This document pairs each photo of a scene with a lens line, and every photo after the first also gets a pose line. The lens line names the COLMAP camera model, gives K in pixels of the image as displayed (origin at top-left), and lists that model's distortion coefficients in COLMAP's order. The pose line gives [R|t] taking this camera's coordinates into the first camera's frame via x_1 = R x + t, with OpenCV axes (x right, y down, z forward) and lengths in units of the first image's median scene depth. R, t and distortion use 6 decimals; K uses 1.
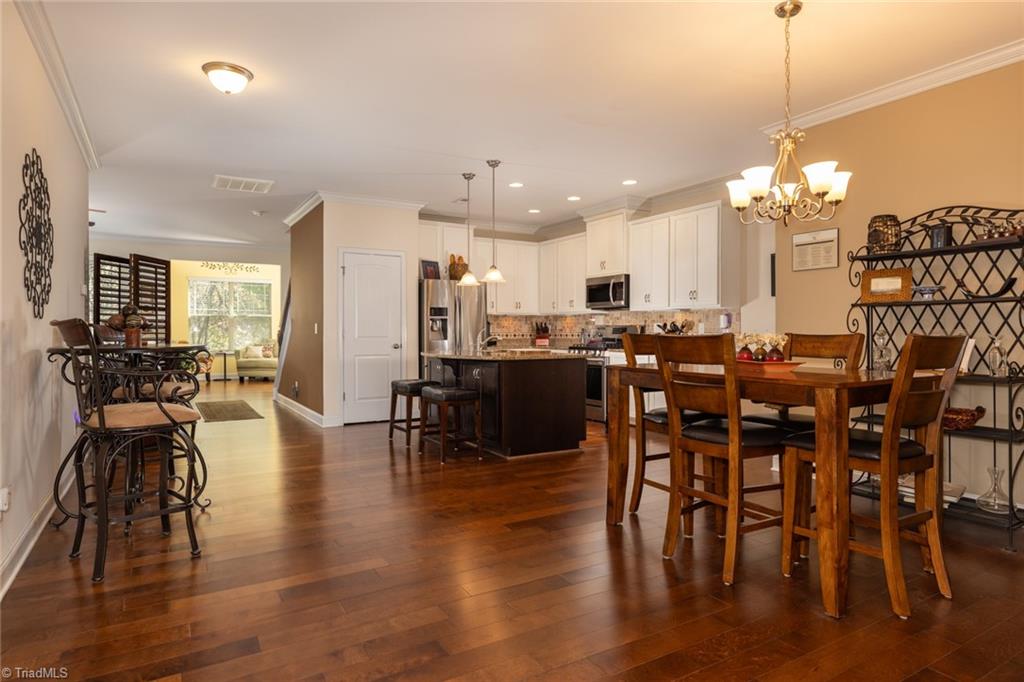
lens RADIAL K [[597.7, 0, 514.4], [0, 597.7, 334.5], [0, 0, 1]] dist [0.000804, -0.000209]
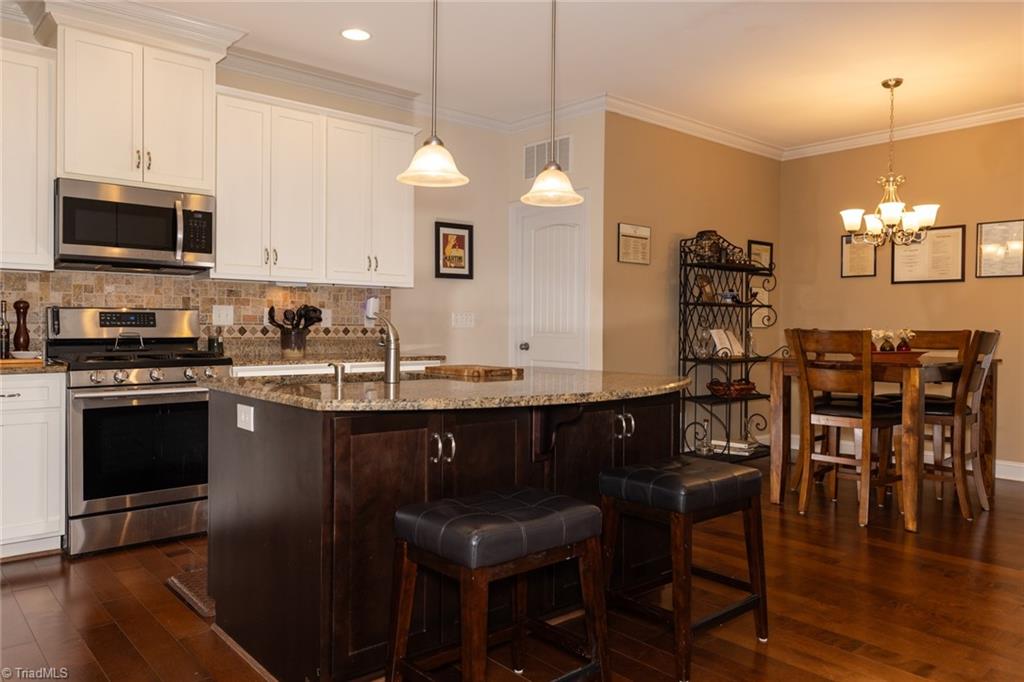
lens RADIAL K [[727.7, 0, 517.0], [0, 727.7, 328.2], [0, 0, 1]] dist [0.004240, -0.000146]
pose [[-0.175710, -0.004583, 0.984431, -0.453752], [-0.003557, 0.999986, 0.004020, -0.003591], [-0.984436, -0.002795, -0.175723, 0.972769]]
